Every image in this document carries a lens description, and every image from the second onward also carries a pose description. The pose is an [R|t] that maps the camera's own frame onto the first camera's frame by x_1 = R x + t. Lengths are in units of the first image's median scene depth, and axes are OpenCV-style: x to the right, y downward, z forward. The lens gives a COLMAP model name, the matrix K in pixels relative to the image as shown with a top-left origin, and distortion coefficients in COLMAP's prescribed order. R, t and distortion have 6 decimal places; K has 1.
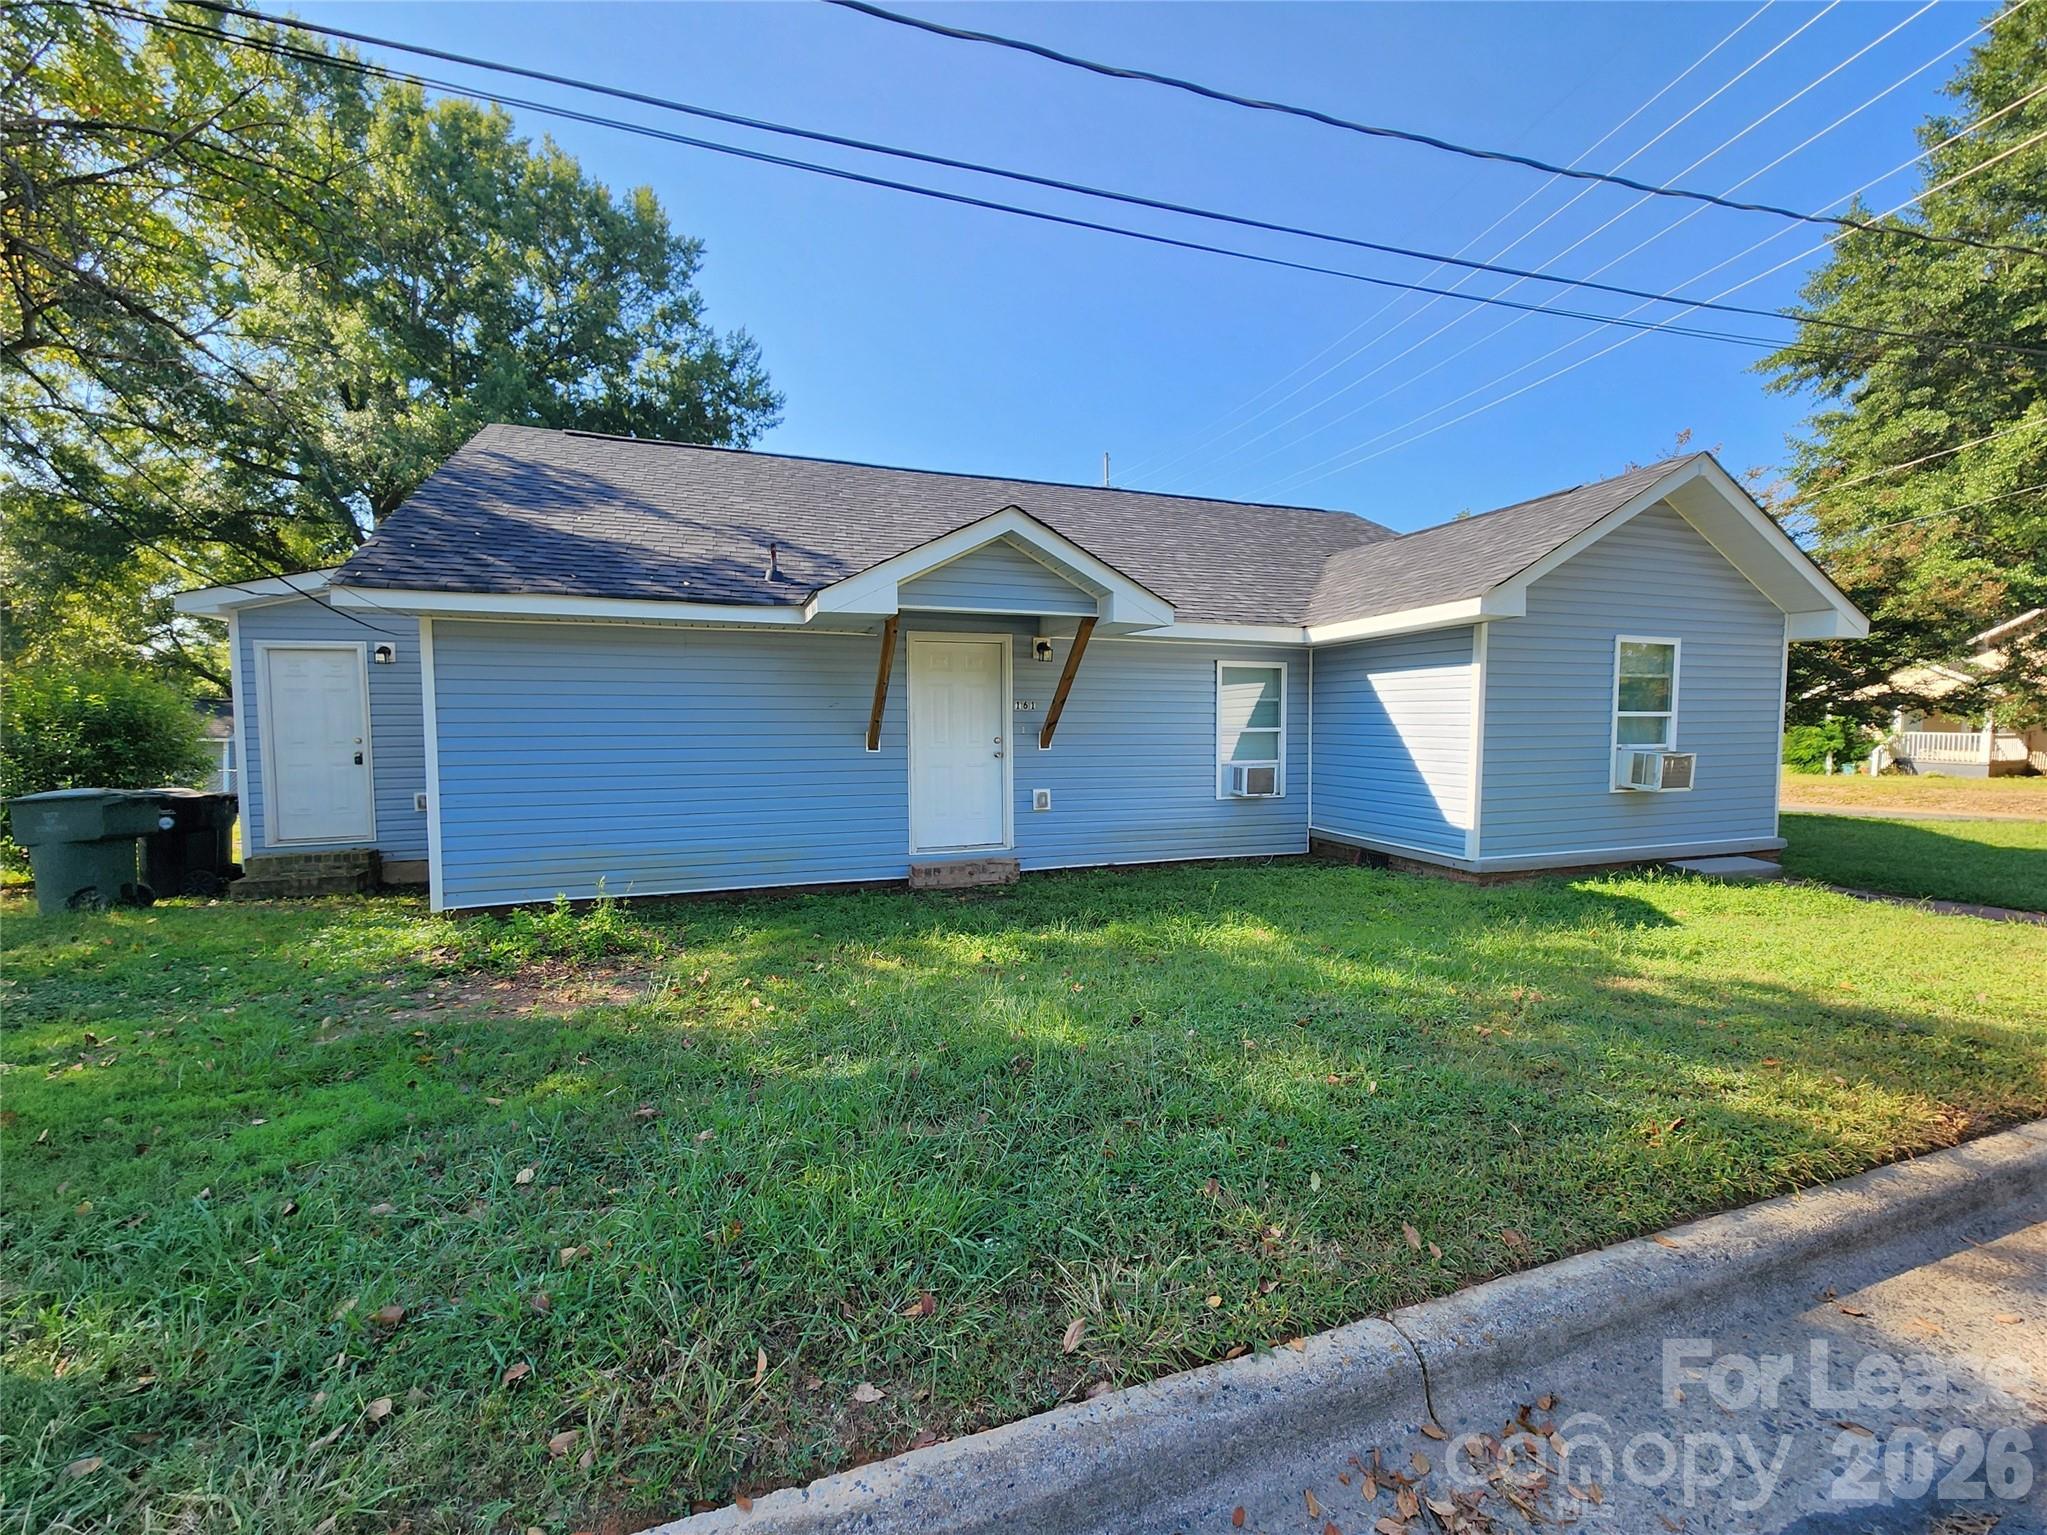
lens RADIAL K [[860.5, 0, 1024.1], [0, 860.5, 764.7], [0, 0, 1]] dist [-0.001886, 0.000587]
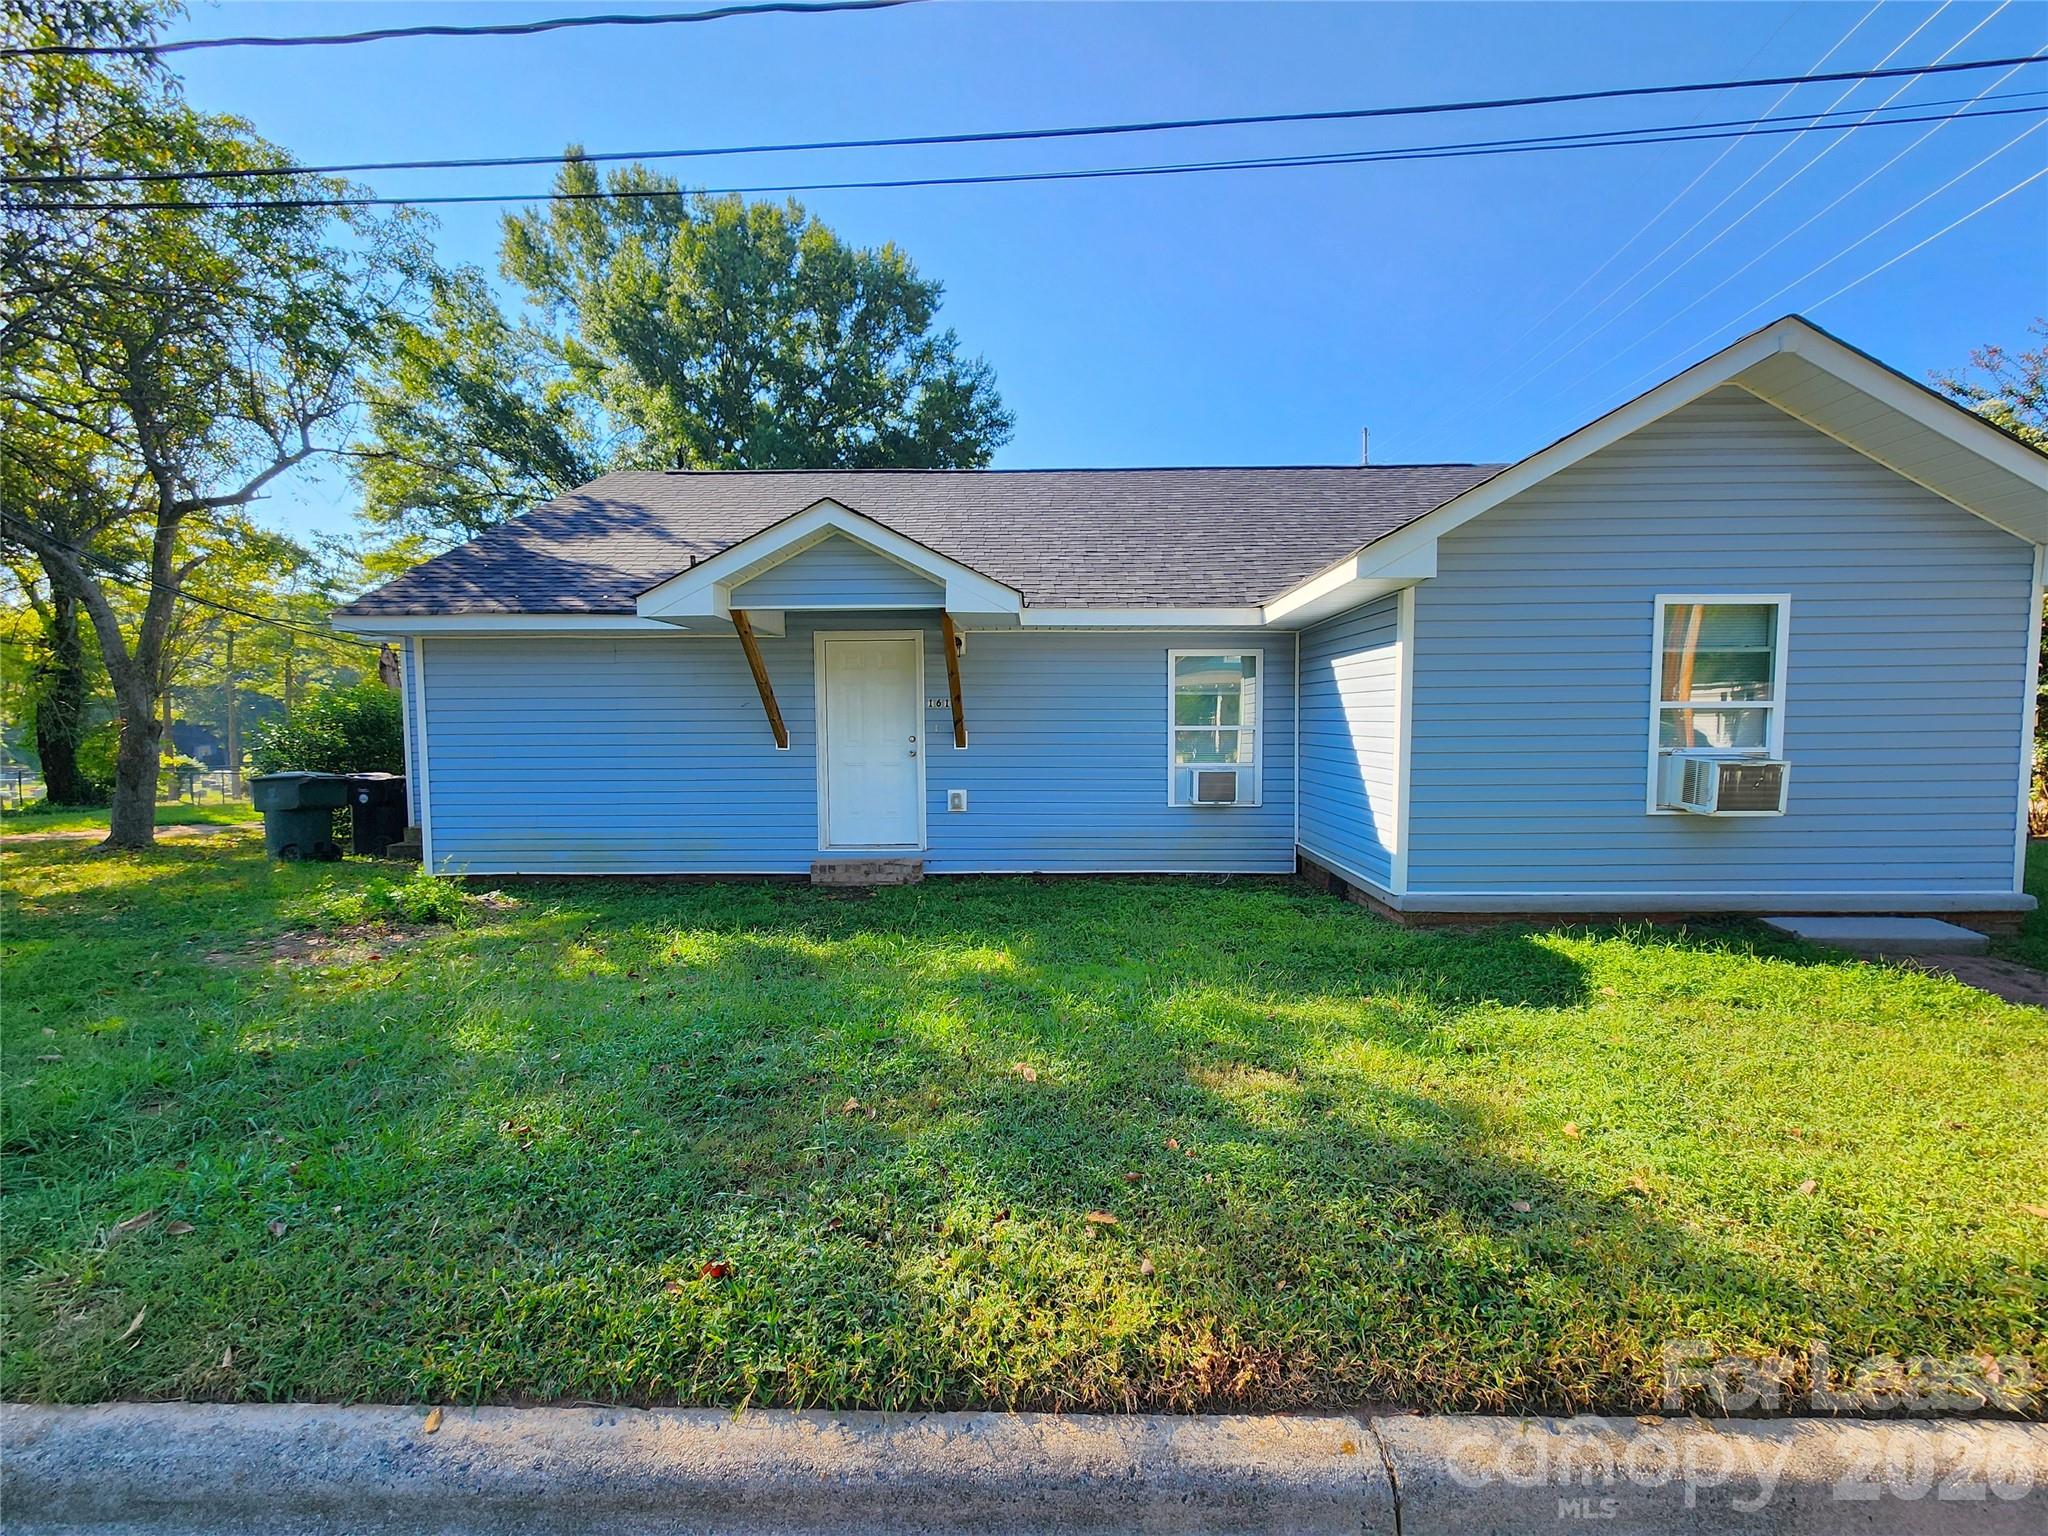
lens RADIAL K [[842.2, 0, 1026.7], [0, 842.2, 766.0], [0, 0, 1]] dist [0.000648, 0.000417]
pose [[0.933970, 0.014732, -0.357049, 0.447126], [-0.013983, 0.999891, 0.004680, -0.003941], [0.357079, 0.000622, 0.934074, 0.155334]]
